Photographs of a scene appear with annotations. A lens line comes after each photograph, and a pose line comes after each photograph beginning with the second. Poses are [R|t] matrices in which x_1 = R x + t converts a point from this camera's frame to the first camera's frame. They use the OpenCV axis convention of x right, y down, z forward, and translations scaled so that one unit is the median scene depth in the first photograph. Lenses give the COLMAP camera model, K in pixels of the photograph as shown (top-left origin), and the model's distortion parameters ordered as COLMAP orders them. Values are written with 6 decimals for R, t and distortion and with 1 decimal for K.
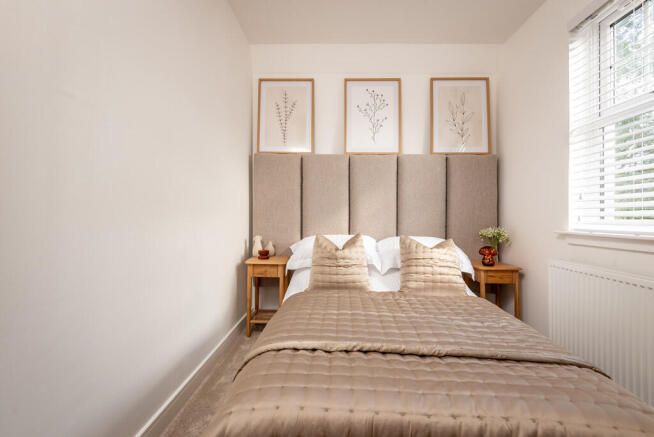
lens RADIAL K [[298.5, 0, 324.5], [0, 298.5, 215.4], [0, 0, 1]] dist [0.005664, -0.006730]
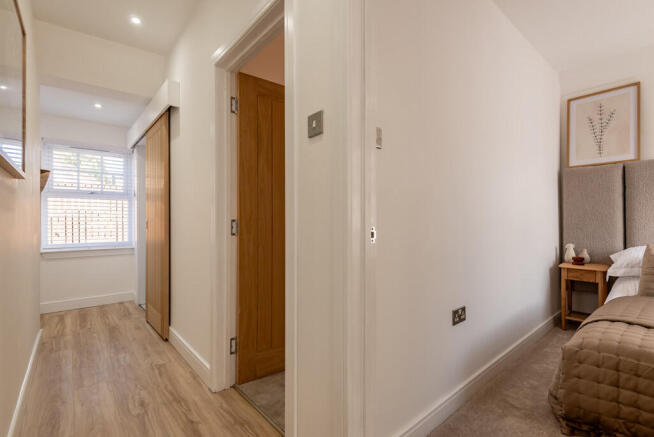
lens RADIAL K [[298.5, 0, 328.0], [0, 298.5, 223.3], [0, 0, 1]] dist [0.005664, -0.006730]
pose [[0.667742, -0.011598, -0.744302, 0.002429], [0.012498, 0.999912, -0.004368, -0.014404], [0.744288, -0.006386, 0.667829, -0.423417]]
